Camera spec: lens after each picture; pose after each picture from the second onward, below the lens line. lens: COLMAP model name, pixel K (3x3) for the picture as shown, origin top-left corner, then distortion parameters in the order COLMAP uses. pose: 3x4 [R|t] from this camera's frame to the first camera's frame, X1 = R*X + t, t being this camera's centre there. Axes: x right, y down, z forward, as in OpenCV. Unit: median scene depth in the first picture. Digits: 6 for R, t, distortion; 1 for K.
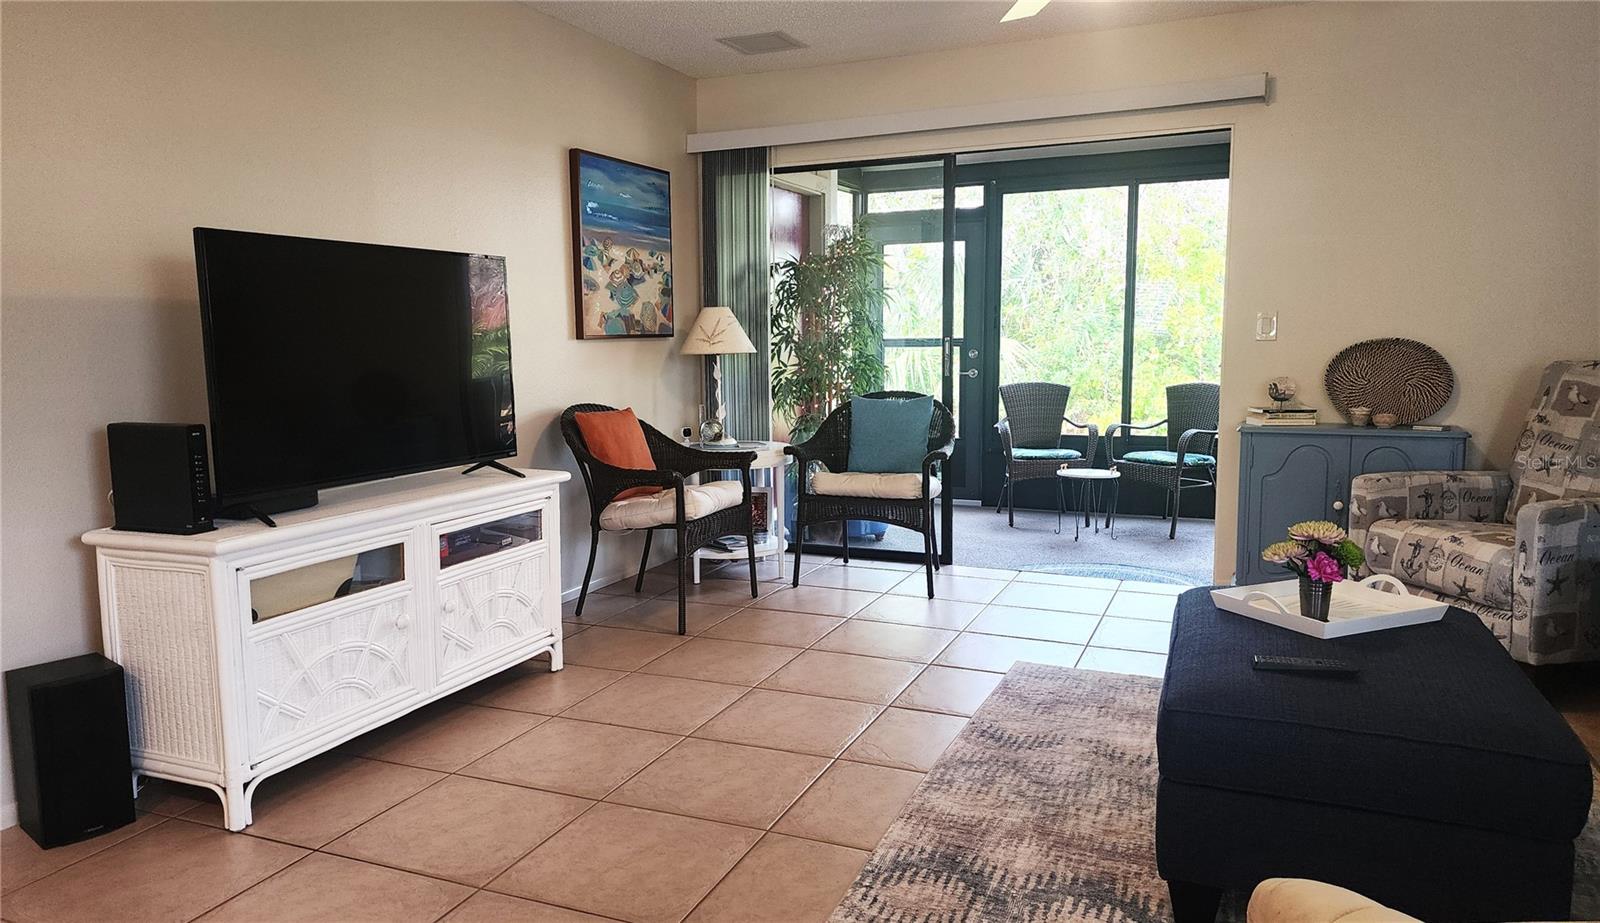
lens RADIAL K [[1043.2, 0, 800.0], [0, 1043.2, 461.5], [0, 0, 1]] dist [0.061859, -0.051326]
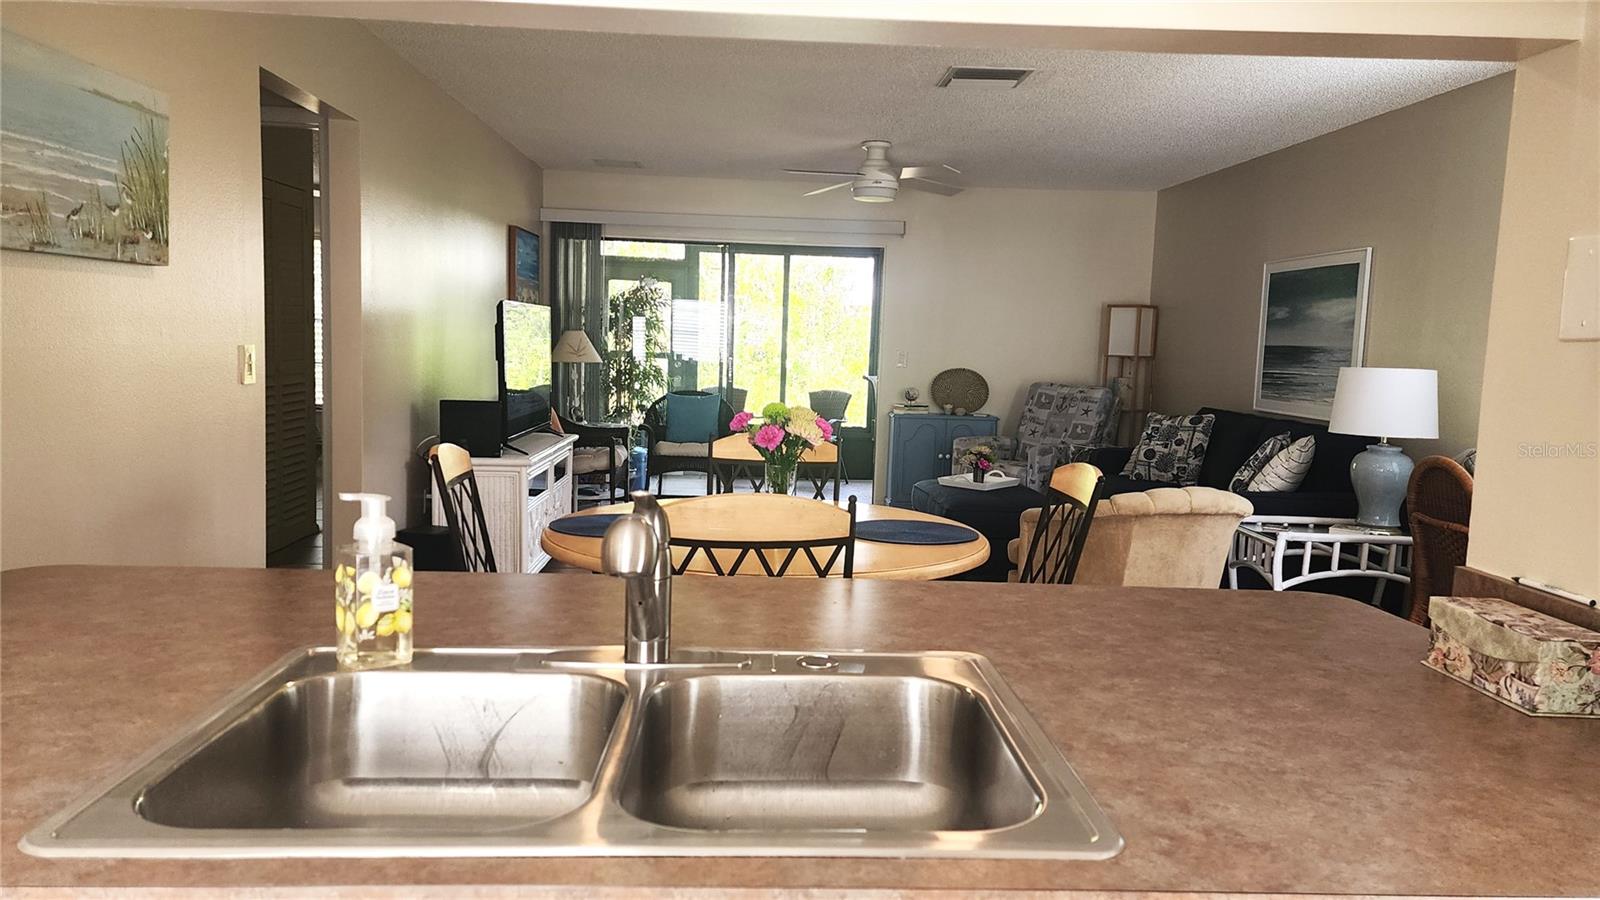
lens RADIAL K [[1061.9, 0, 800.0], [0, 1061.9, 450.0], [0, 0, 1]] dist [0.081594, 0.000068]
pose [[0.899732, -0.005582, 0.436406, -0.475059], [0.011156, 0.999886, -0.010211, 0.041226], [-0.436299, 0.014056, 0.899692, -0.520054]]
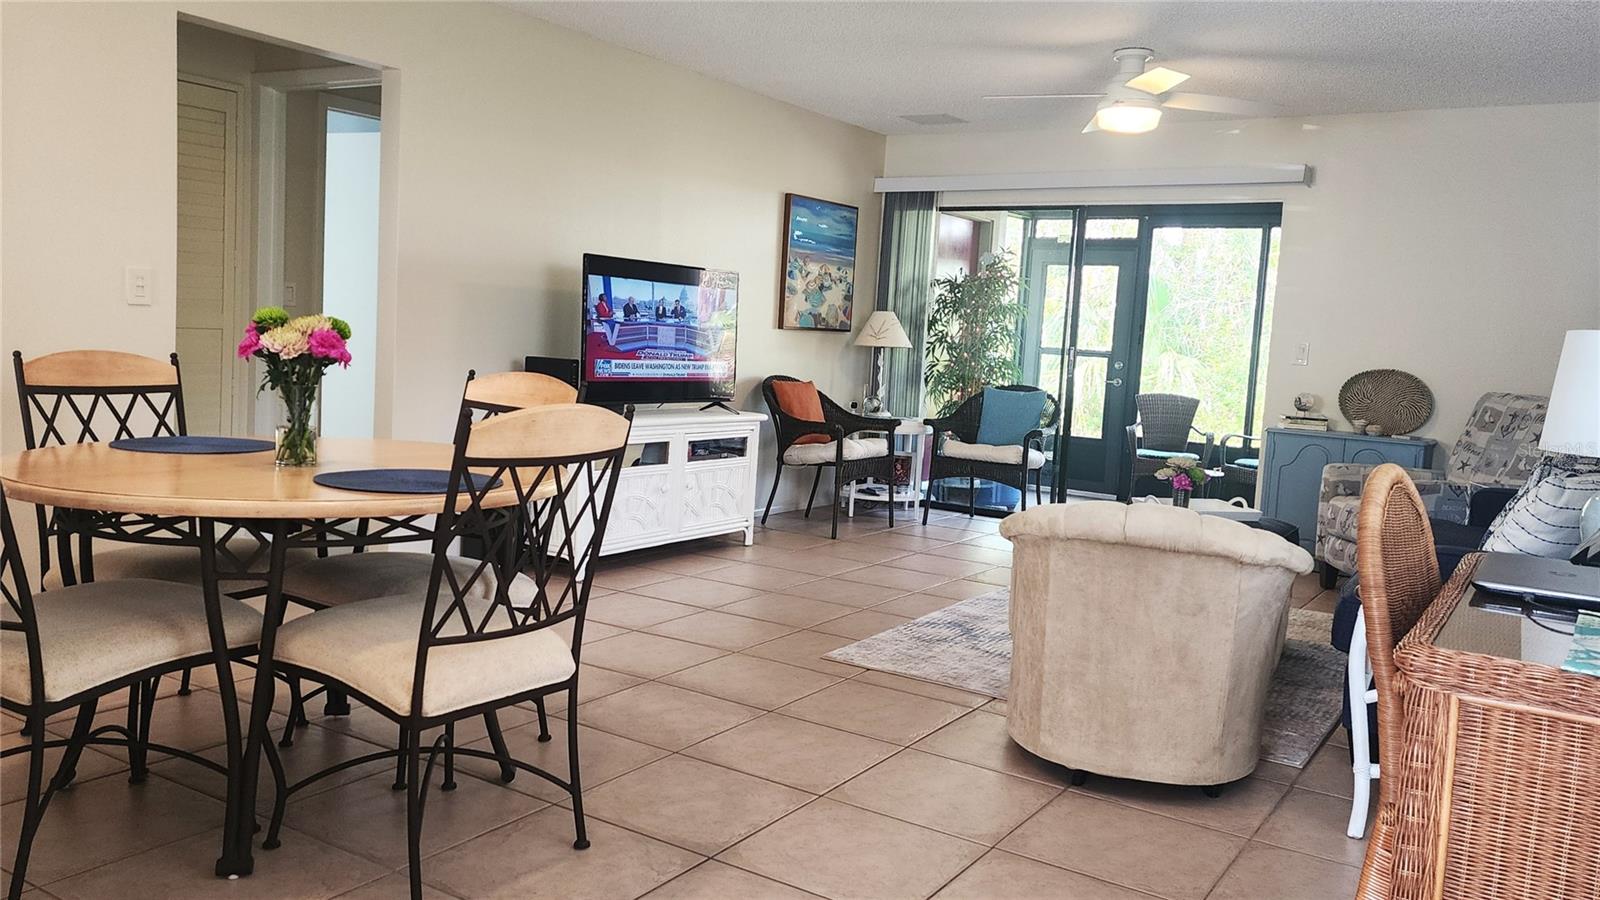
lens RADIAL K [[1185.9, 0, 804.5], [0, 1185.9, 429.4], [0, 0, 1]] dist [-0.039874, -0.000493]
pose [[0.981528, 0.077214, -0.175046, 0.097980], [-0.084708, 0.995765, -0.035740, 0.063908], [0.171545, 0.049907, 0.983911, -0.493267]]
